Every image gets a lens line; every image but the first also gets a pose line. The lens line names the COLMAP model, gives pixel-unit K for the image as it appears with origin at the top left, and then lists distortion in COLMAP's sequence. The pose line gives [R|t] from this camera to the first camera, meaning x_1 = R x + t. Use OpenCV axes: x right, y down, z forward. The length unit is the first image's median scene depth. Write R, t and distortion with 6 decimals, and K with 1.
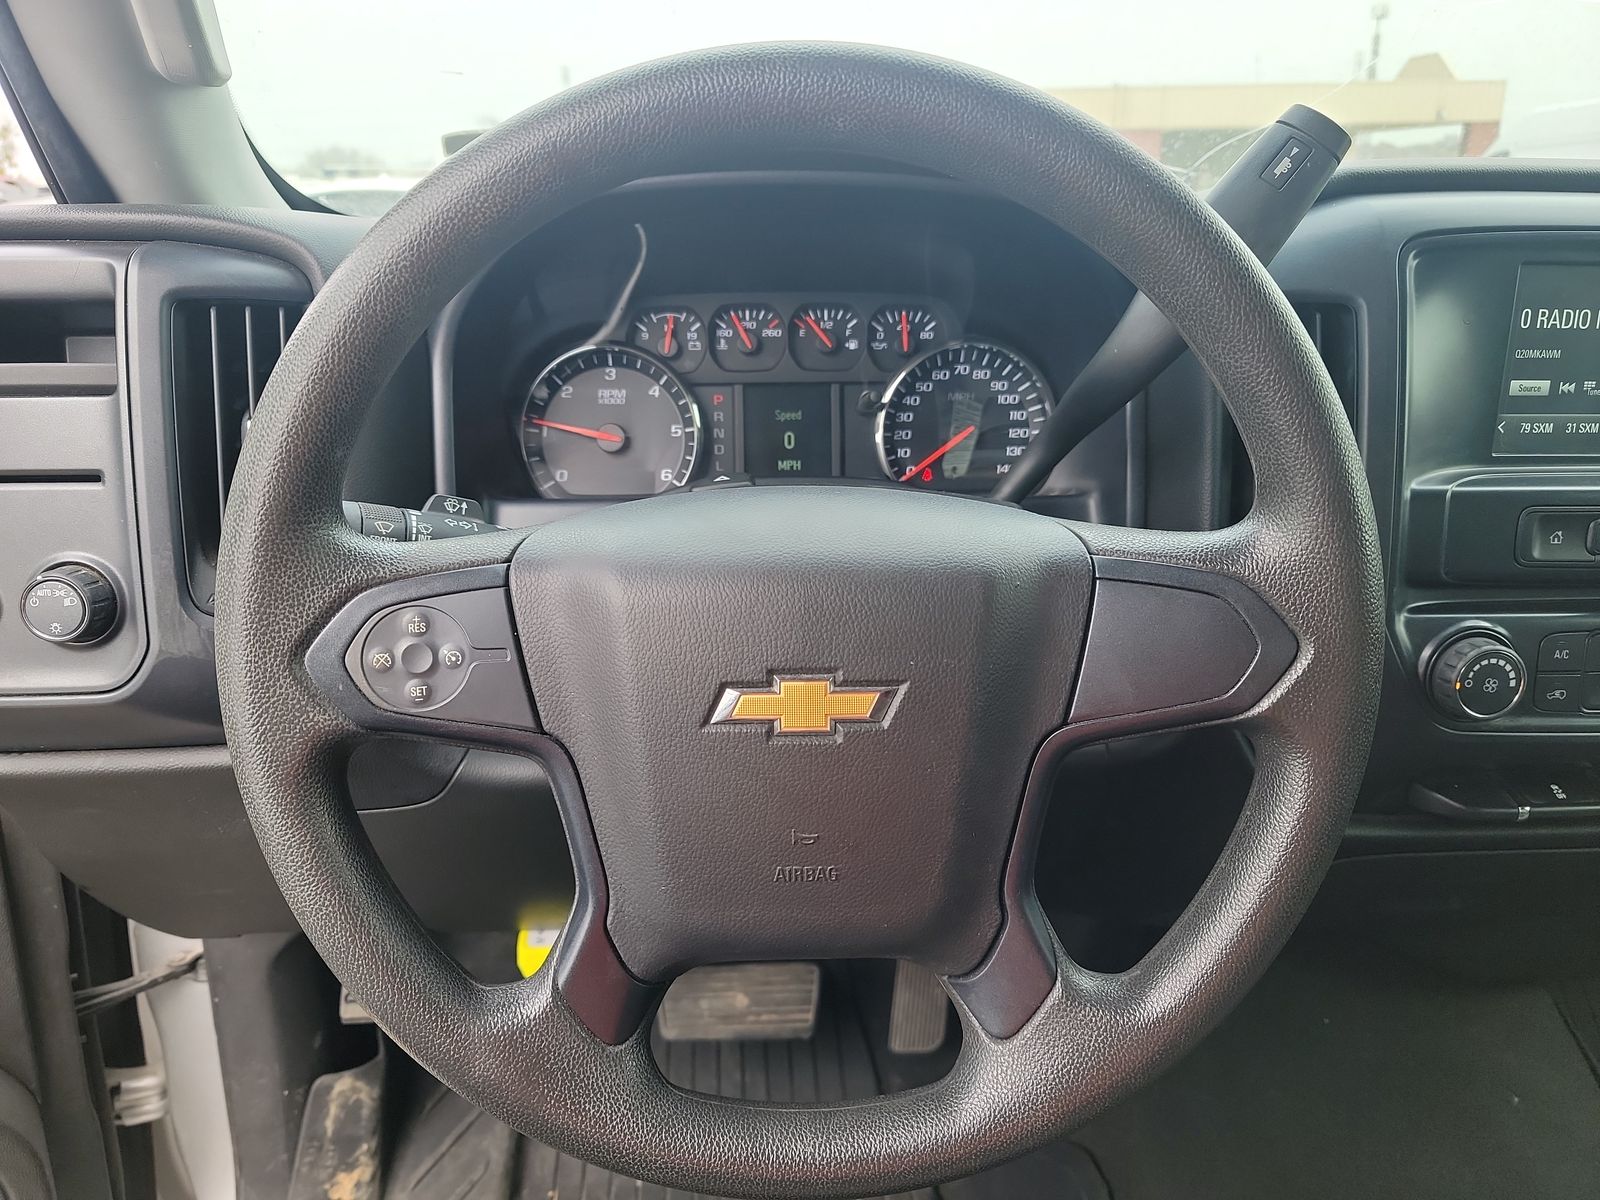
lens RADIAL K [[1126.2, 0, 796.4], [0, 1126.2, 594.4], [0, 0, 1]] dist [0.029436, -0.019648]
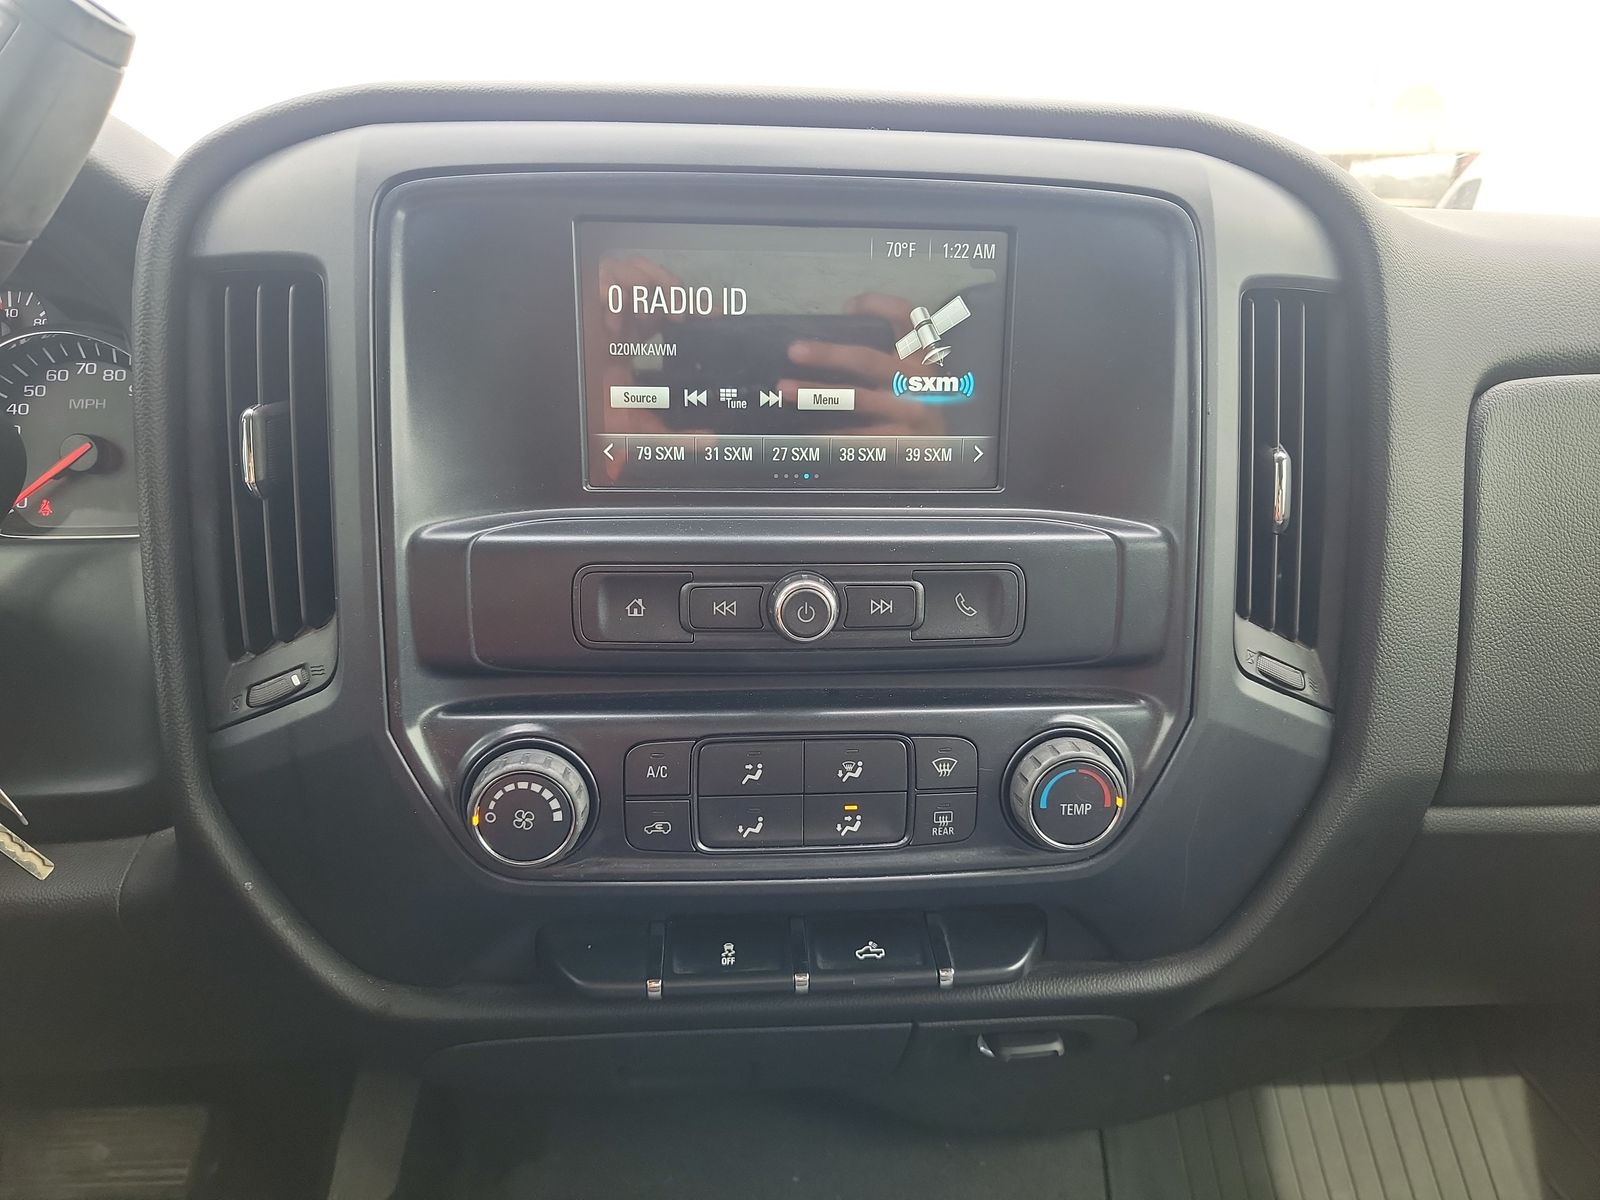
lens RADIAL K [[1126.2, 0, 803.3], [0, 1126.2, 606.1], [0, 0, 1]] dist [0.029436, -0.019648]
pose [[0.999935, 0.005210, 0.010111, 0.750526], [-0.005090, 0.999917, -0.011855, -0.042424], [-0.010172, 0.011803, 0.999879, 0.293279]]
